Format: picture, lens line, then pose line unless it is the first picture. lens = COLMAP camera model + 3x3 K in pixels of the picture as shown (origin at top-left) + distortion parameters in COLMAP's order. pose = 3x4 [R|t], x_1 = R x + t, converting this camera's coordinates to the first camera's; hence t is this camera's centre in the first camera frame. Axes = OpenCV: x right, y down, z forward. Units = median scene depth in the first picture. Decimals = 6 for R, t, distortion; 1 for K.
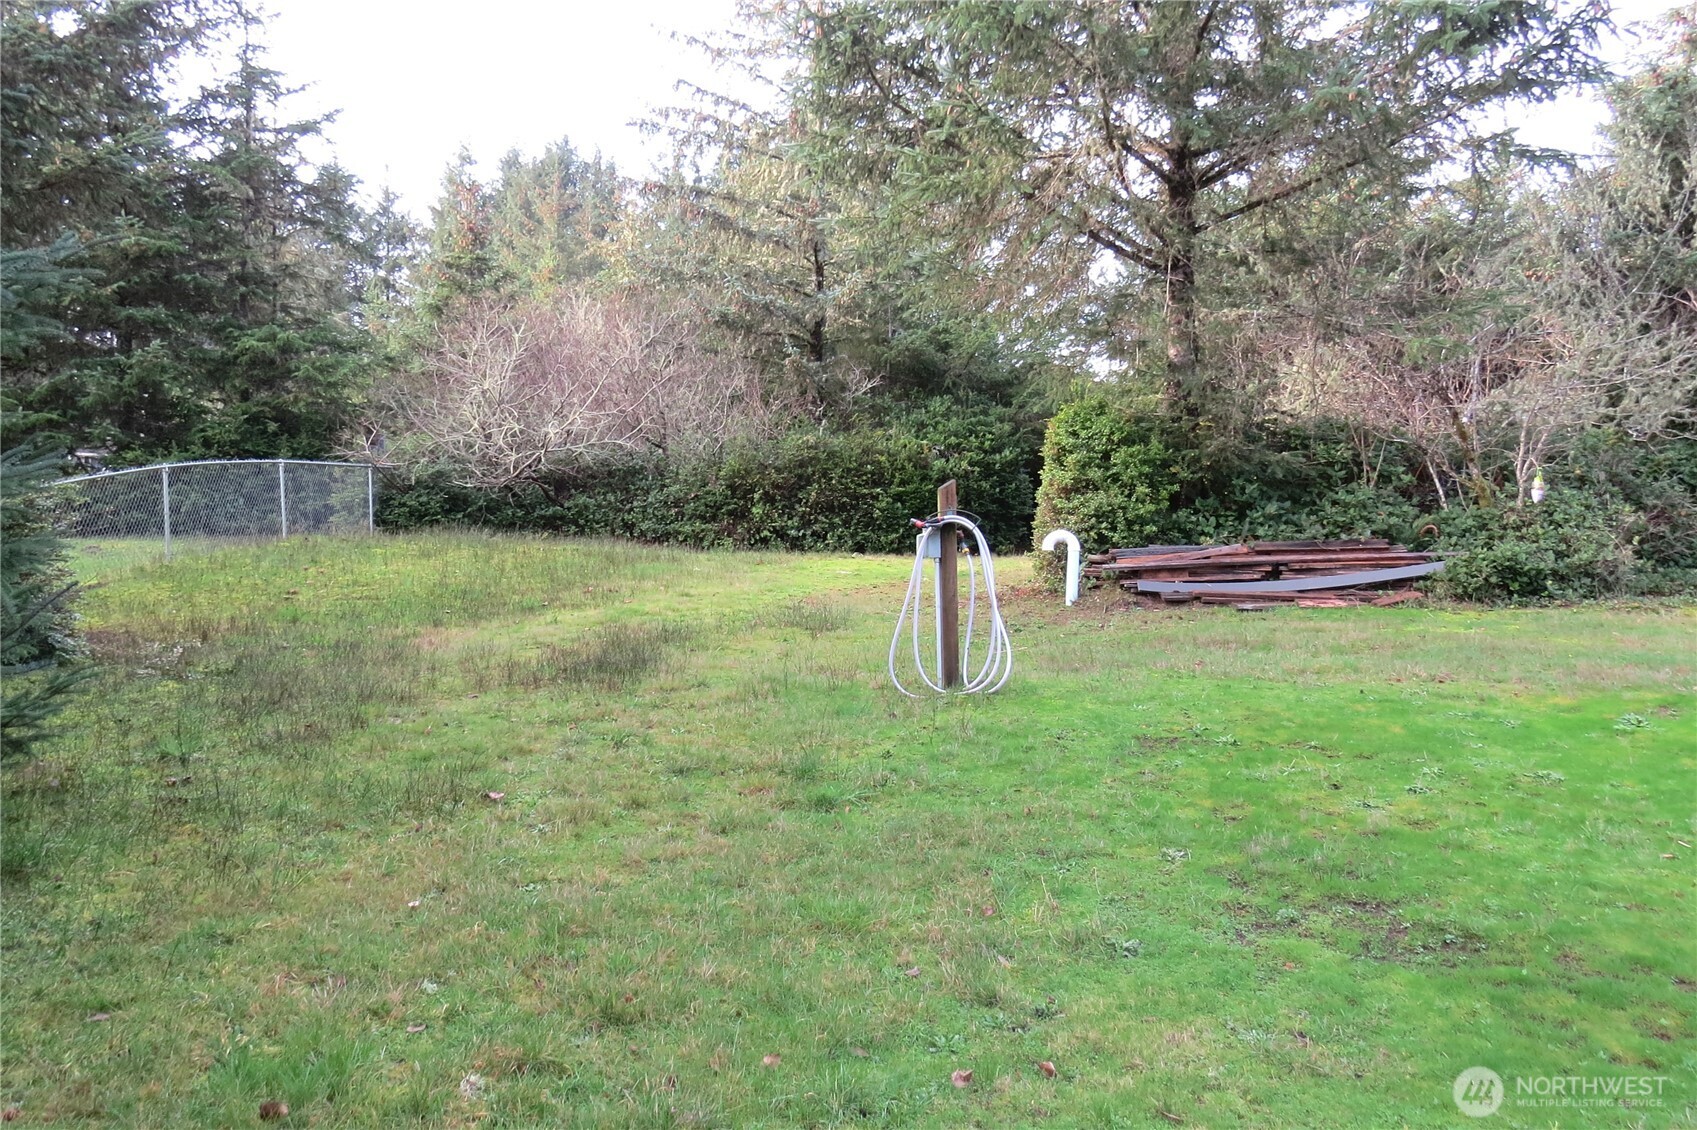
lens RADIAL K [[1261.5, 0, 848.5], [0, 1261.5, 565.0], [0, 0, 1]] dist [-0.067571, 0.052338]
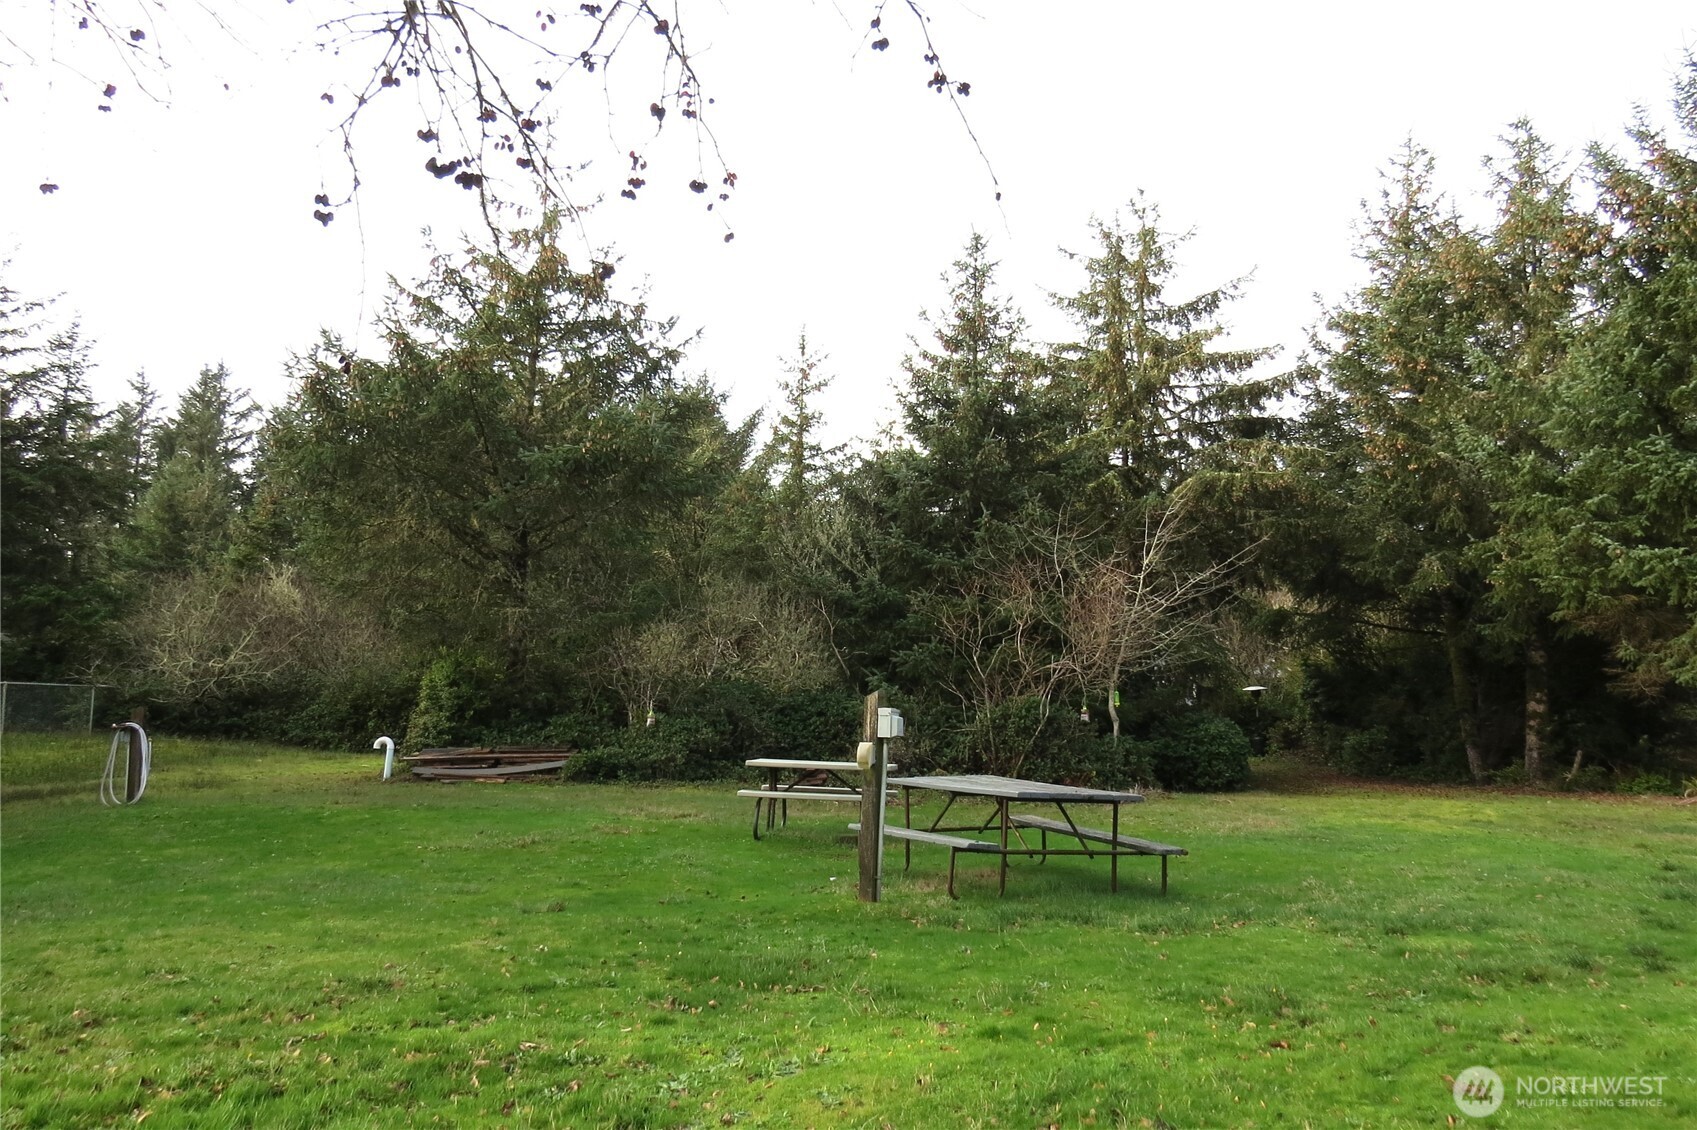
lens RADIAL K [[1261.5, 0, 848.5], [0, 1261.5, 565.0], [0, 0, 1]] dist [-0.067571, 0.052338]
pose [[0.999815, 0.015456, -0.011417, 0.483685], [-0.017214, 0.984460, -0.174762, 0.016761], [0.008538, 0.174926, 0.984545, -0.401135]]
